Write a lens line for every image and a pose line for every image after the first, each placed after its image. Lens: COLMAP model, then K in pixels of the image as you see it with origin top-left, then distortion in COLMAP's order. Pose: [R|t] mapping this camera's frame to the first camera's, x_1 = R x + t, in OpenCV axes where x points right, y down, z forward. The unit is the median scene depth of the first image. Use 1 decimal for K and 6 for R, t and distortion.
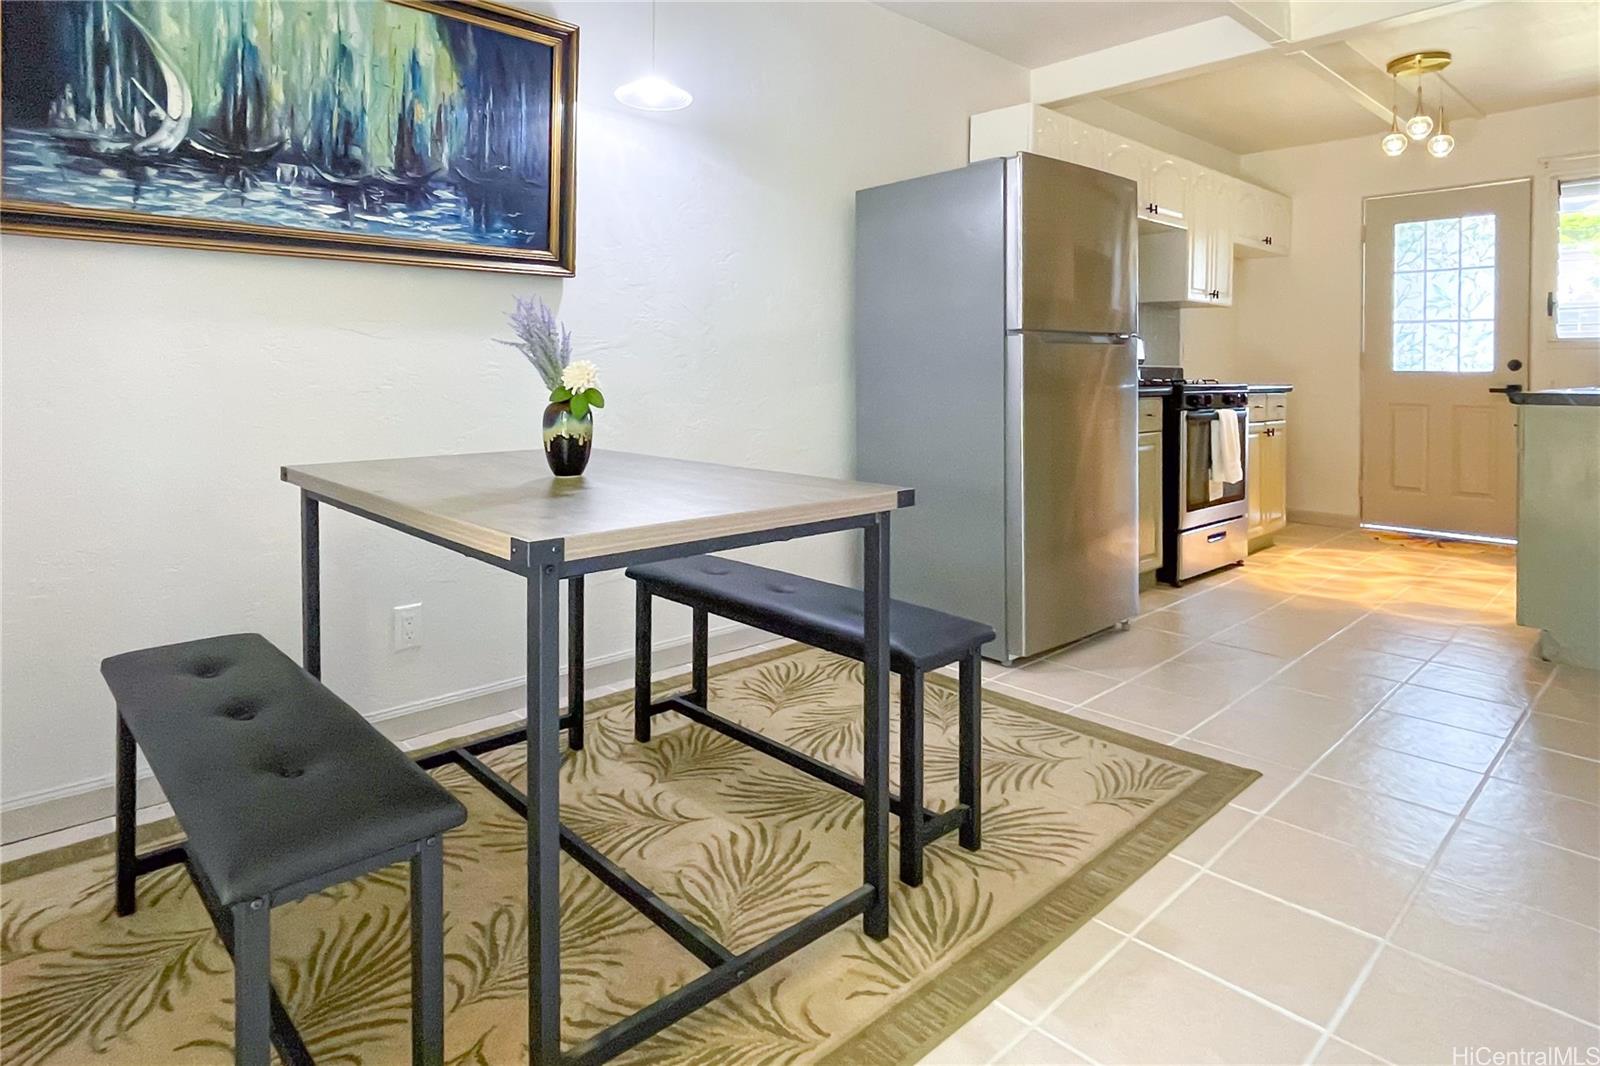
lens RADIAL K [[871.6, 0, 803.4], [0, 871.6, 380.1], [0, 0, 1]] dist [-0.015509, 0.002679]
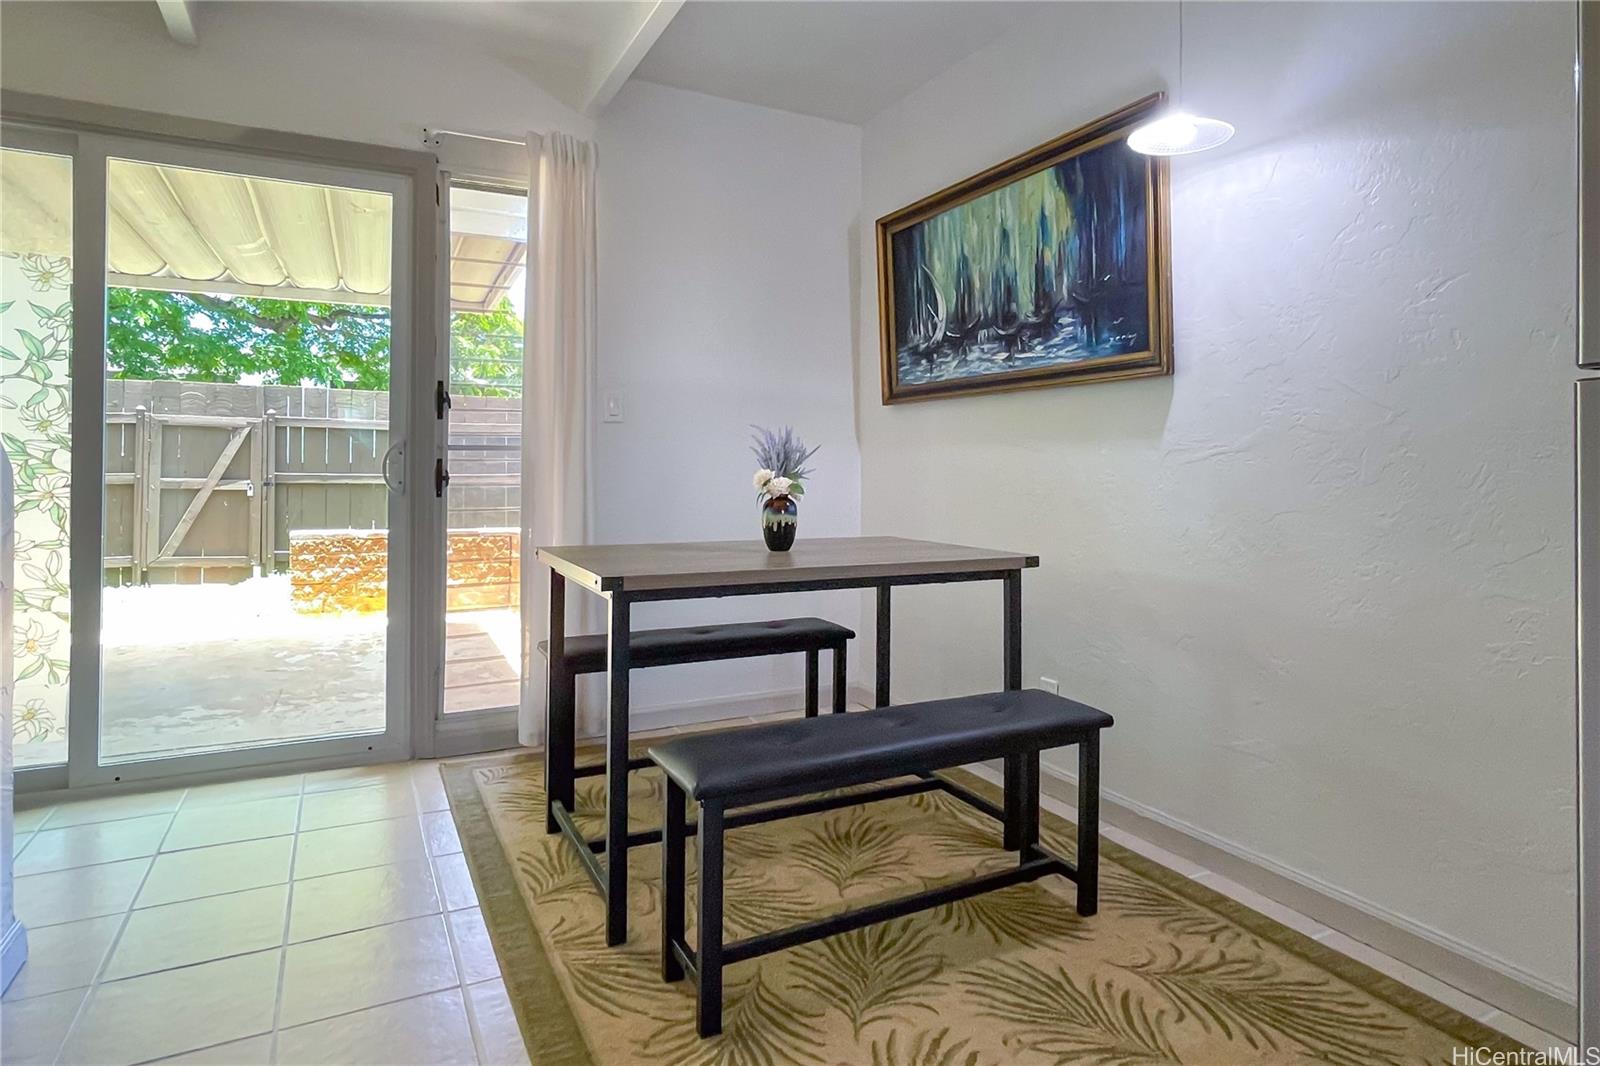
lens RADIAL K [[871.6, 0, 821.7], [0, 871.6, 463.8], [0, 0, 1]] dist [-0.015509, 0.002679]
pose [[-0.249536, -0.004098, -0.968357, 0.834873], [-0.015699, 0.999877, -0.000186, -0.027578], [0.968238, 0.015155, -0.249569, 1.096869]]
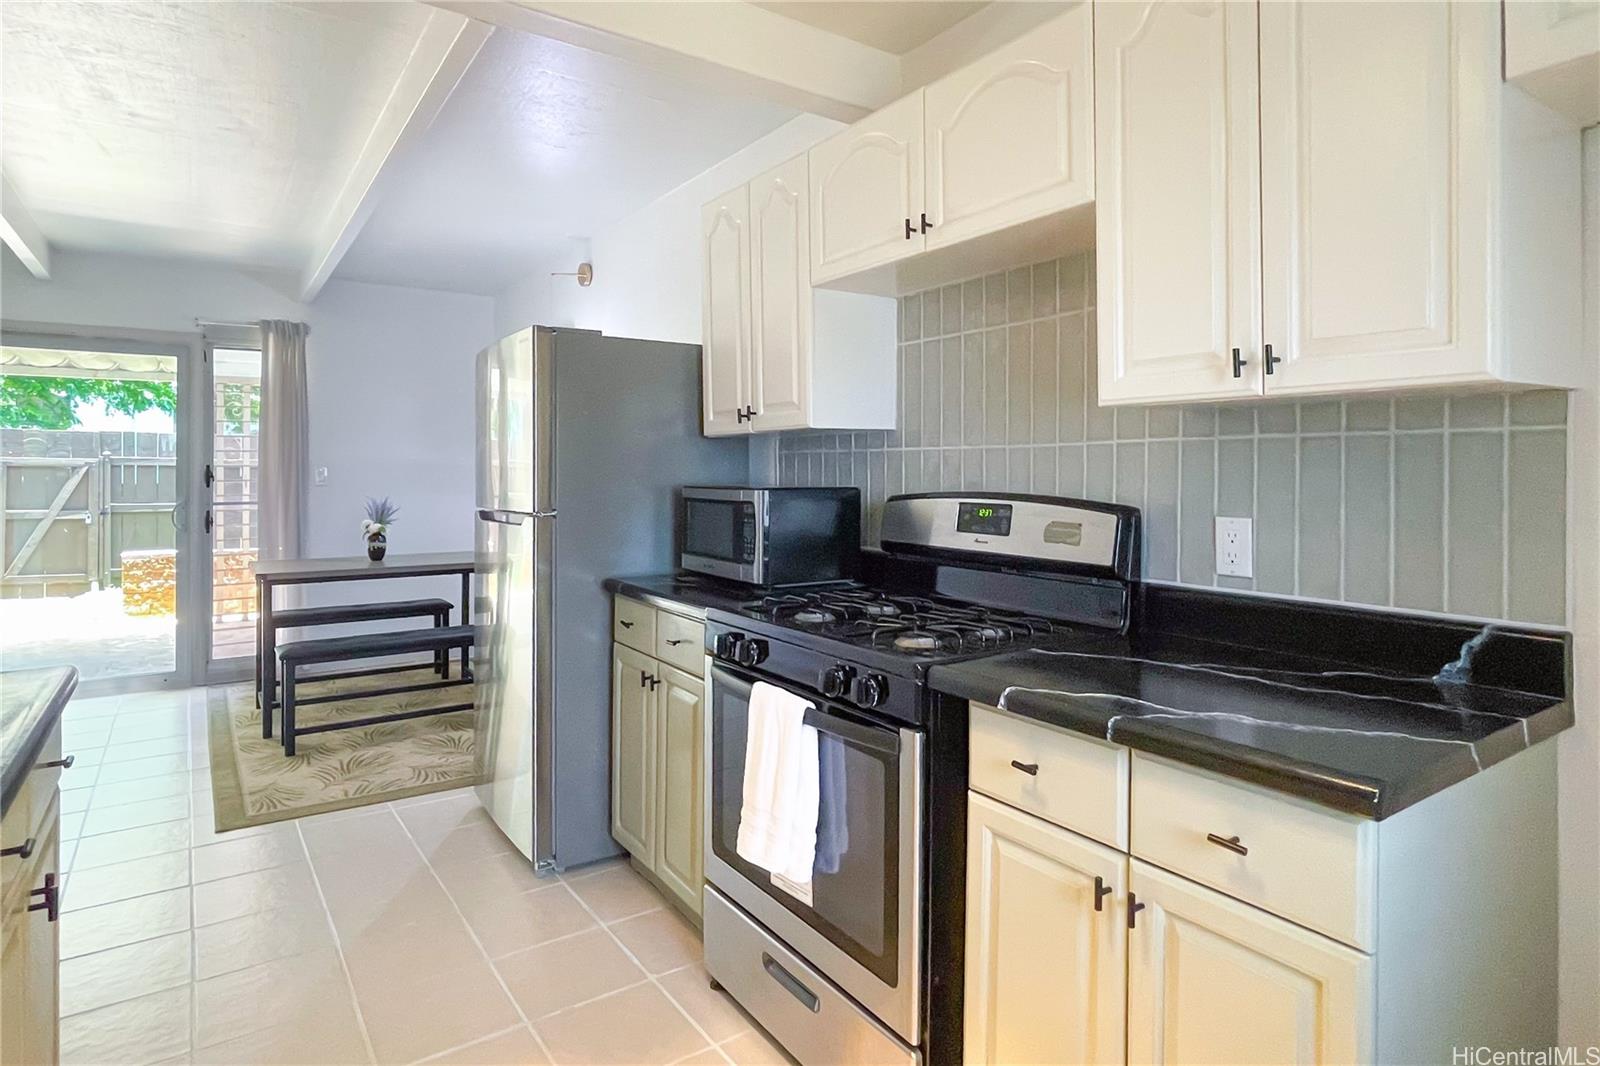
lens RADIAL K [[871.6, 0, 799.5], [0, 871.6, 467.4], [0, 0, 1]] dist [-0.015509, 0.002679]
pose [[-0.145037, -0.002638, -0.989423, 1.781667], [-0.003352, 0.999992, -0.002175, -0.149940], [0.989421, 0.003001, -0.145045, 2.137600]]
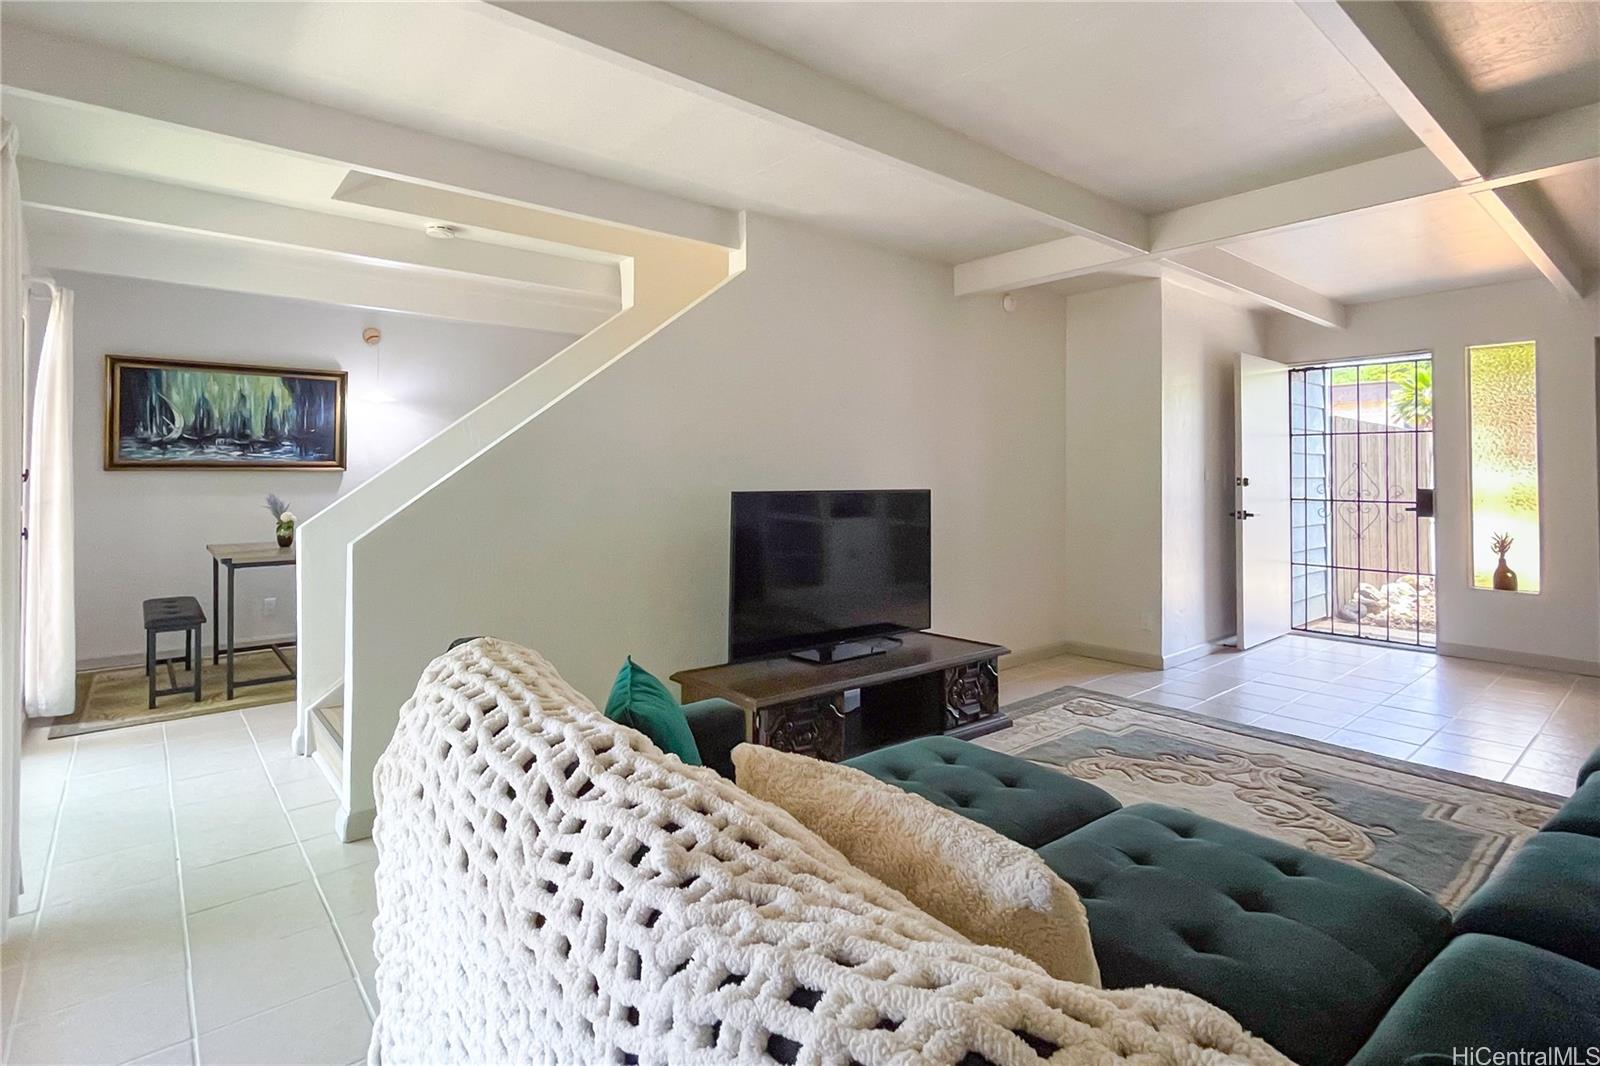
lens RADIAL K [[776.1, 0, 798.3], [0, 776.1, 474.5], [0, 0, 1]] dist [0.004777, 0.001357]
pose [[0.998717, -0.000994, -0.050633, 1.409727], [0.000215, 0.999882, -0.015378, -0.092219], [0.050642, 0.015347, 0.998599, -1.431827]]
